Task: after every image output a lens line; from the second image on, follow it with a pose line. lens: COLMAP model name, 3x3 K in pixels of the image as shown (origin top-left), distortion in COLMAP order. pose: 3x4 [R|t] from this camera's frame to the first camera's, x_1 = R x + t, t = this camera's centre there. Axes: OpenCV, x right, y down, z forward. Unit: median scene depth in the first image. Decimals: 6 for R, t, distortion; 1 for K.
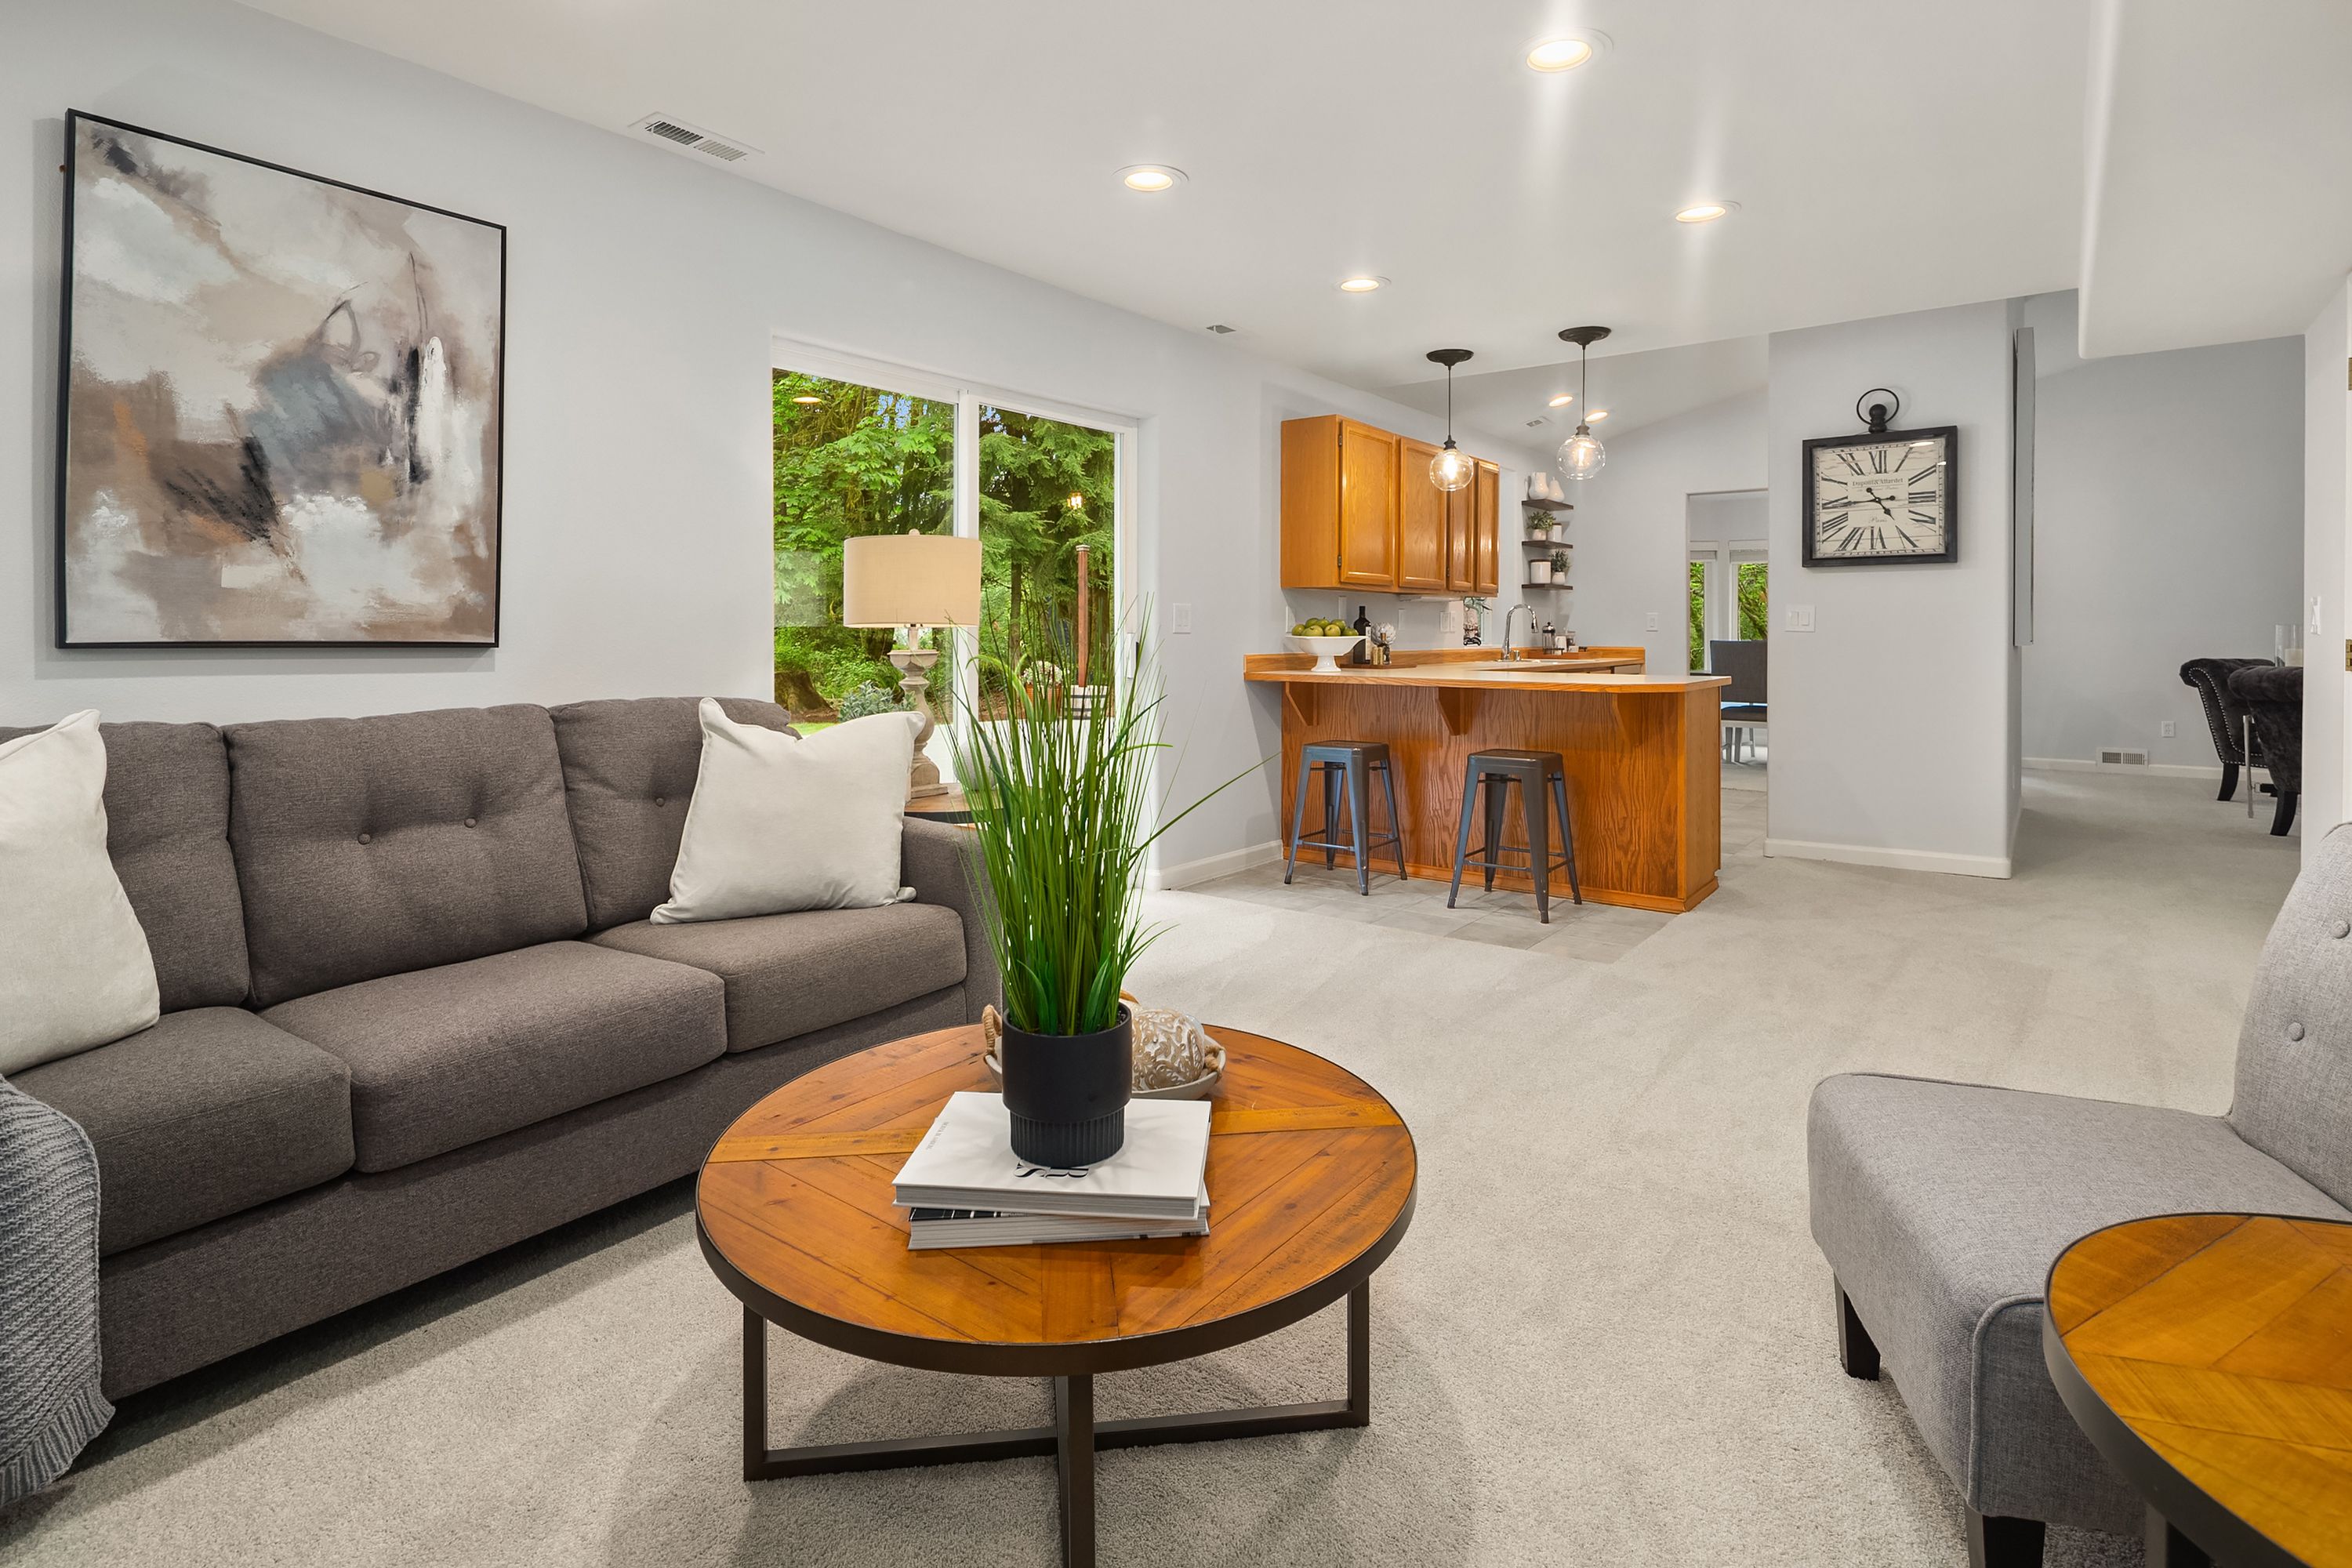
lens RADIAL K [[1142.8, 0, 1164.9], [0, 1142.8, 668.0], [0, 0, 1]] dist [0.000388, -0.000219]
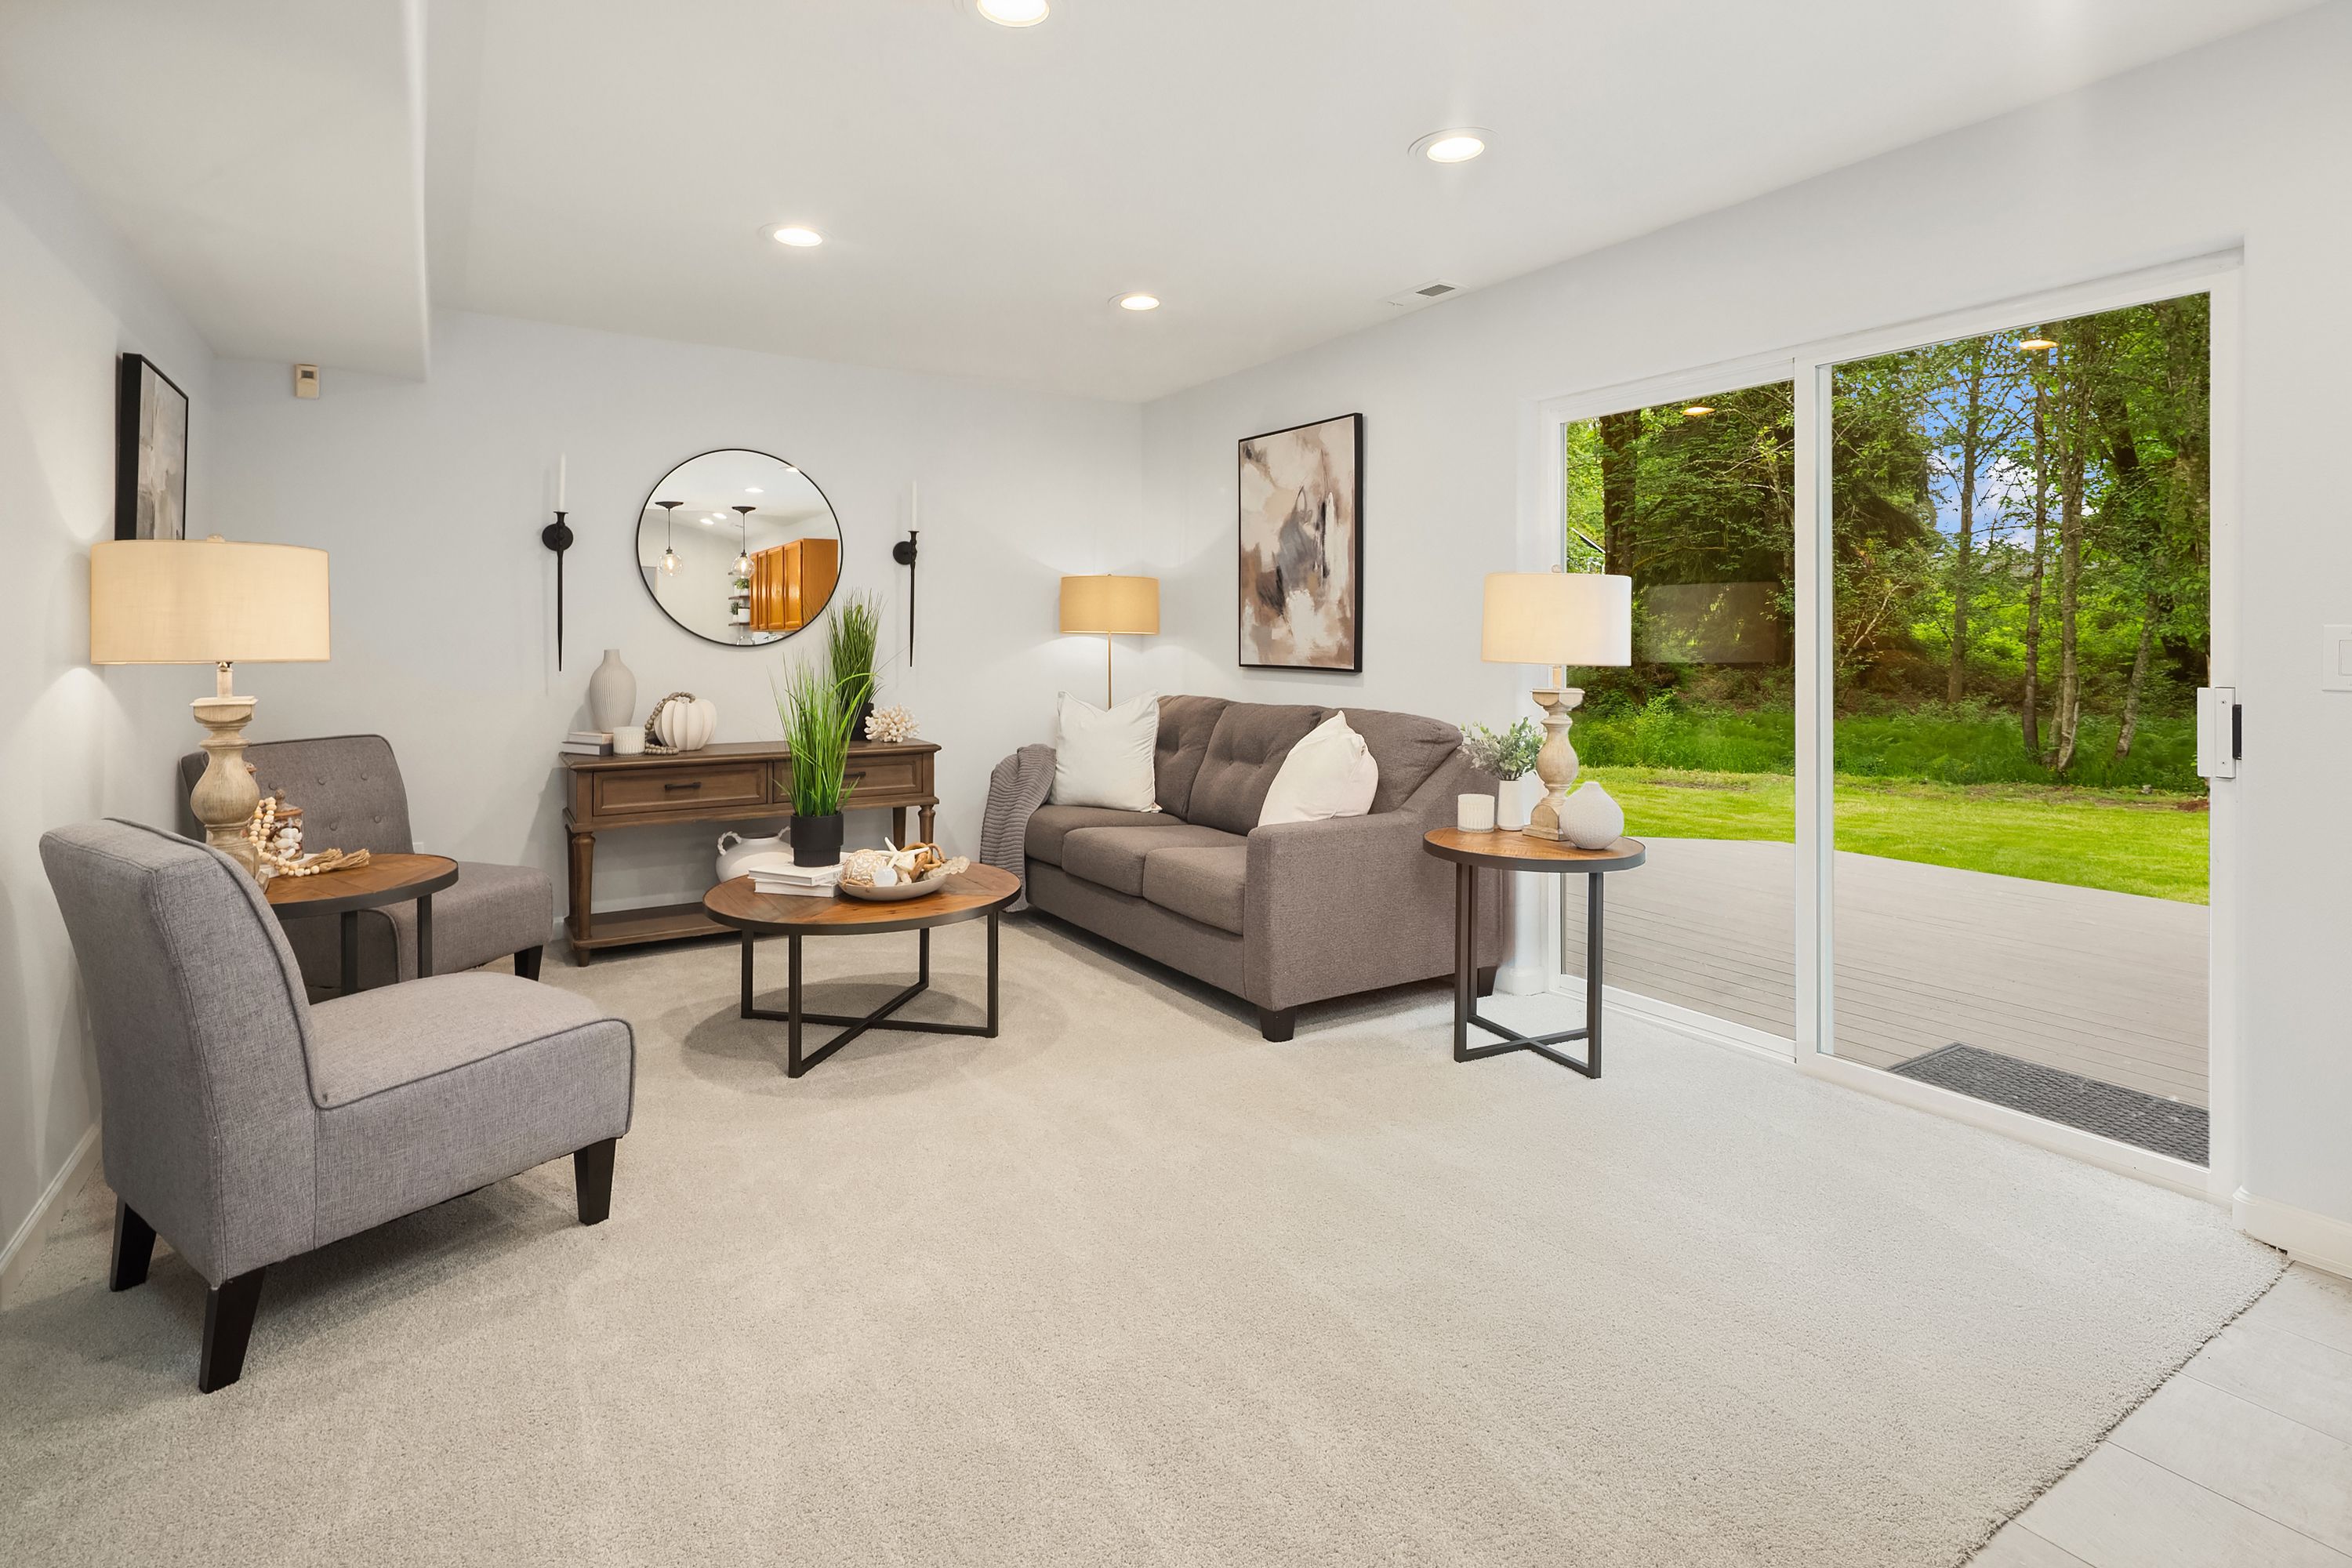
lens RADIAL K [[1151.5, 0, 1171.1], [0, 1151.5, 630.5], [0, 0, 1]] dist [-0.001799, -0.000614]
pose [[-0.331897, -0.000544, -0.943316, 1.151821], [-0.022818, 0.999712, 0.007452, -0.092079], [0.943040, 0.023997, -0.331814, 1.427231]]
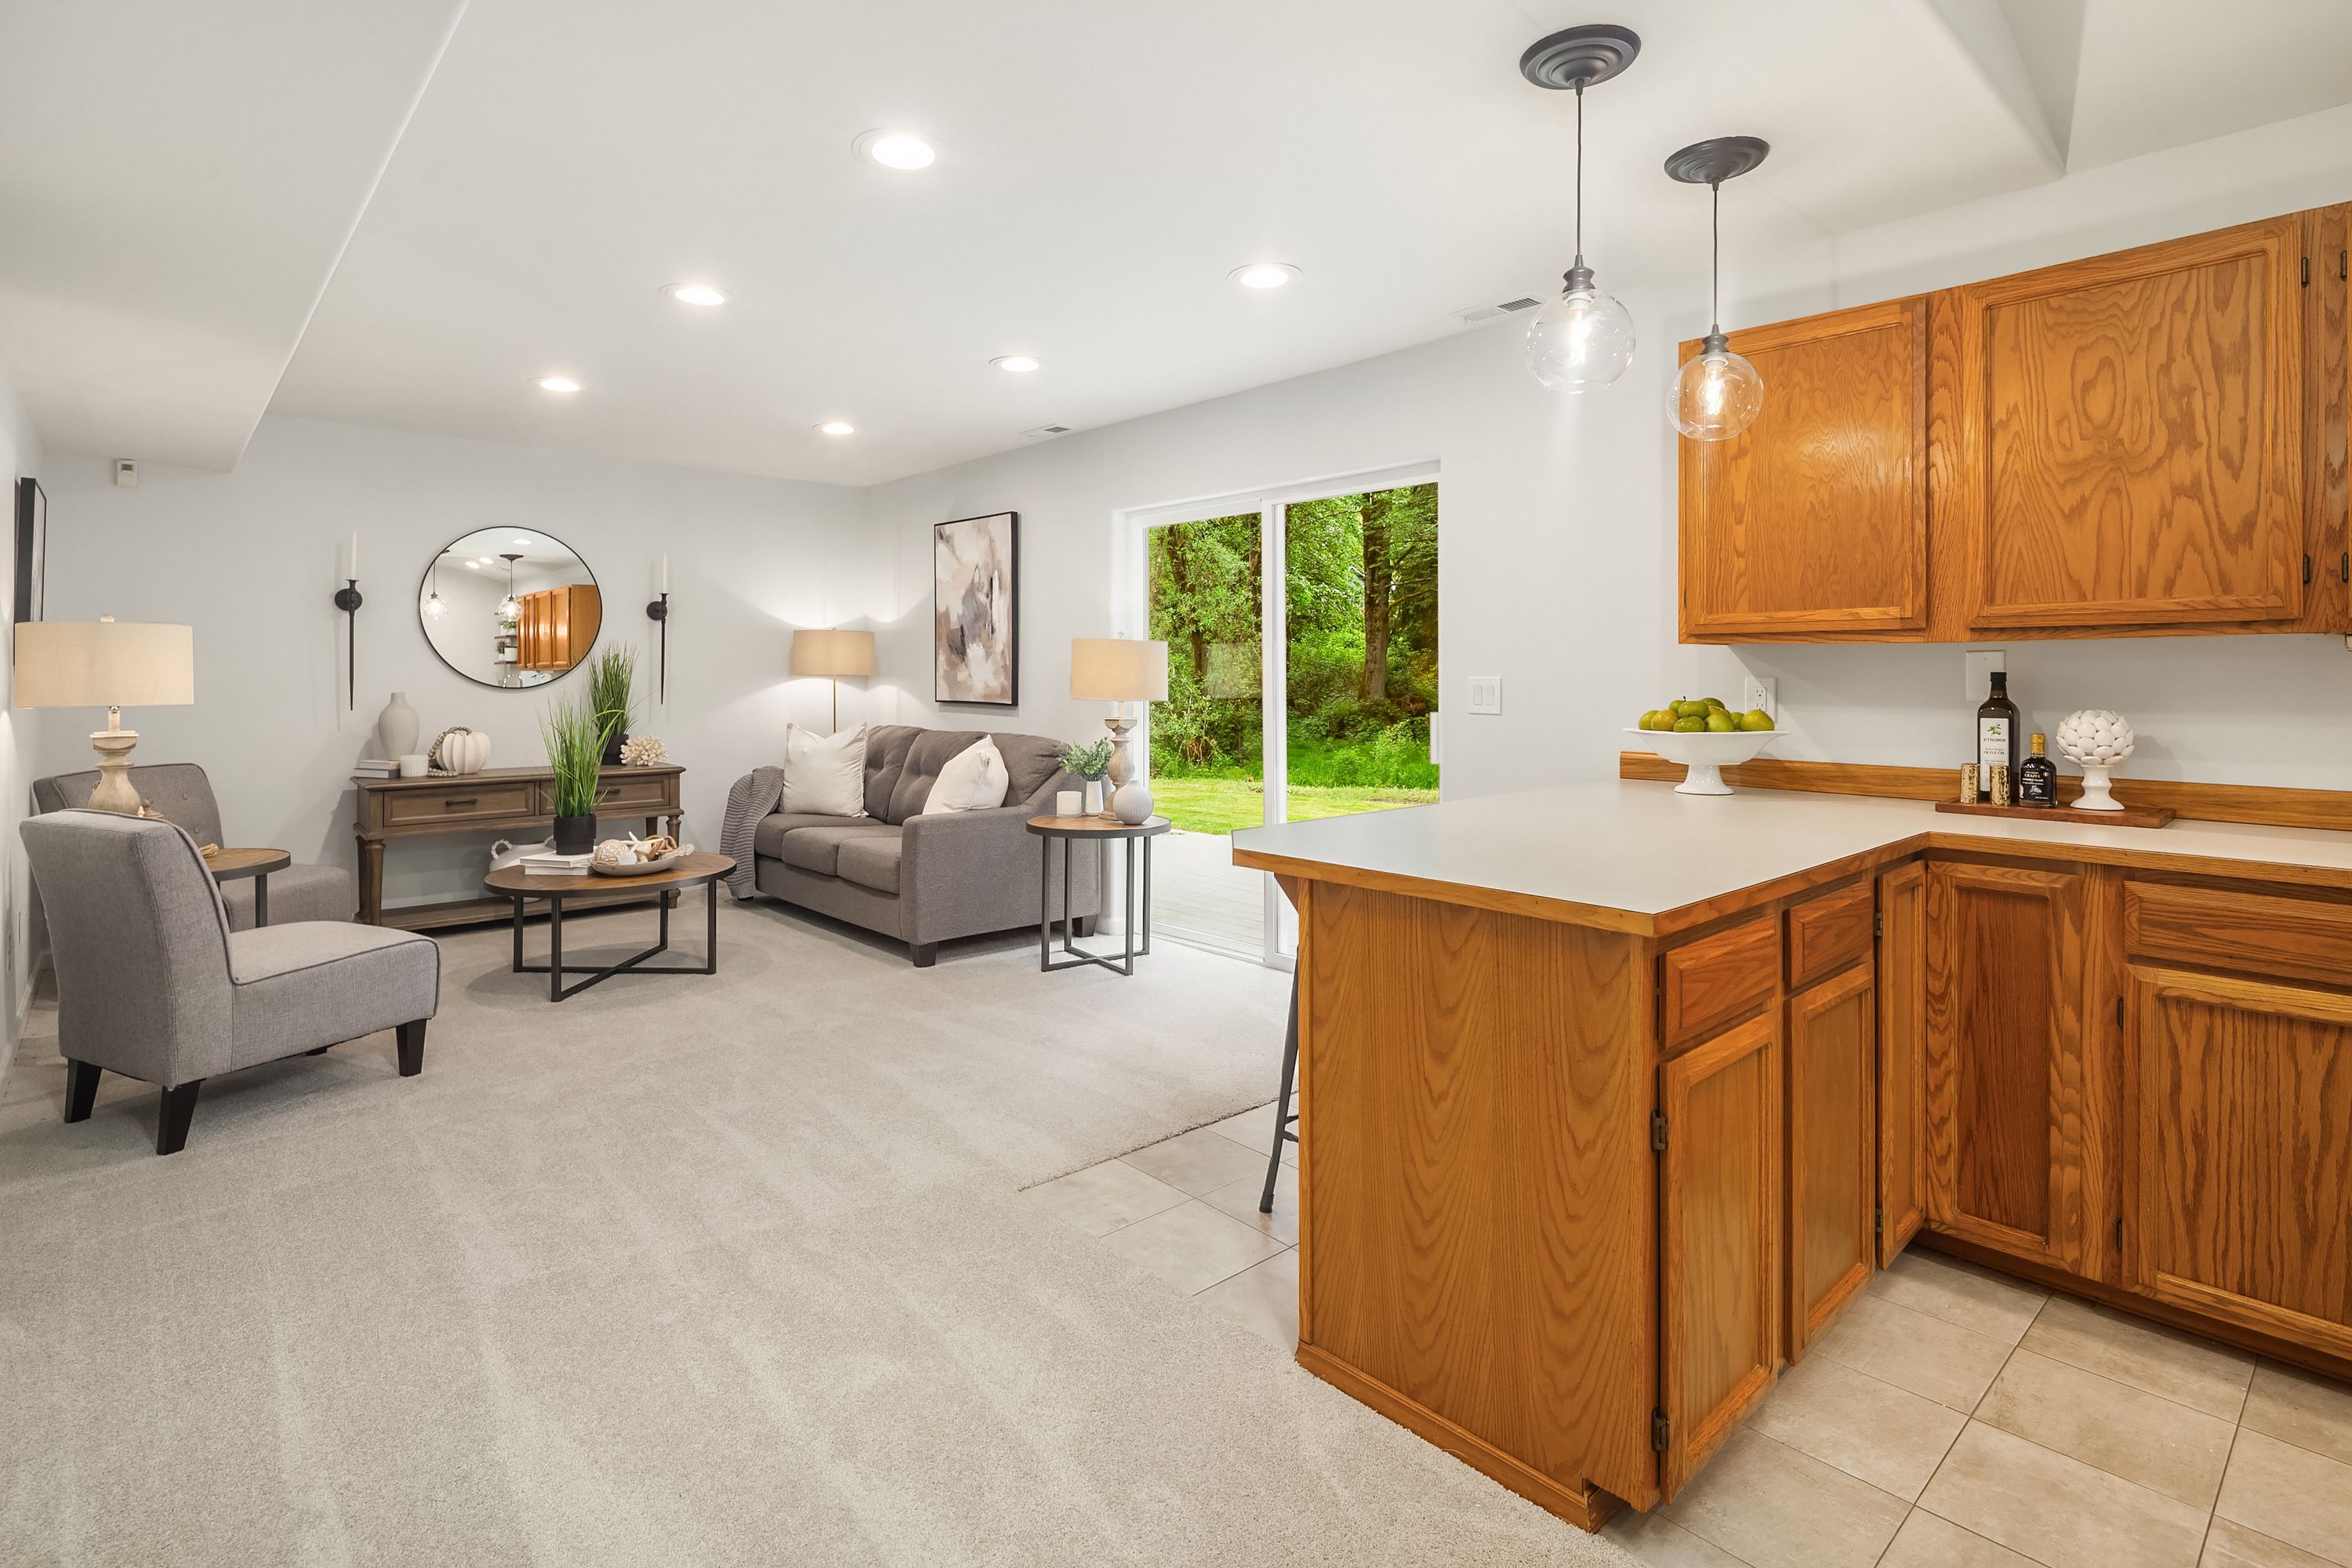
lens RADIAL K [[1151.9, 0, 1174.1], [0, 1151.9, 656.0], [0, 0, 1]] dist [-0.000893, -0.000686]
pose [[-0.168029, -0.005858, -0.985765, 1.662256], [-0.022695, 0.999740, -0.002073, -0.126941], [0.985521, 0.022023, -0.168118, 1.834807]]
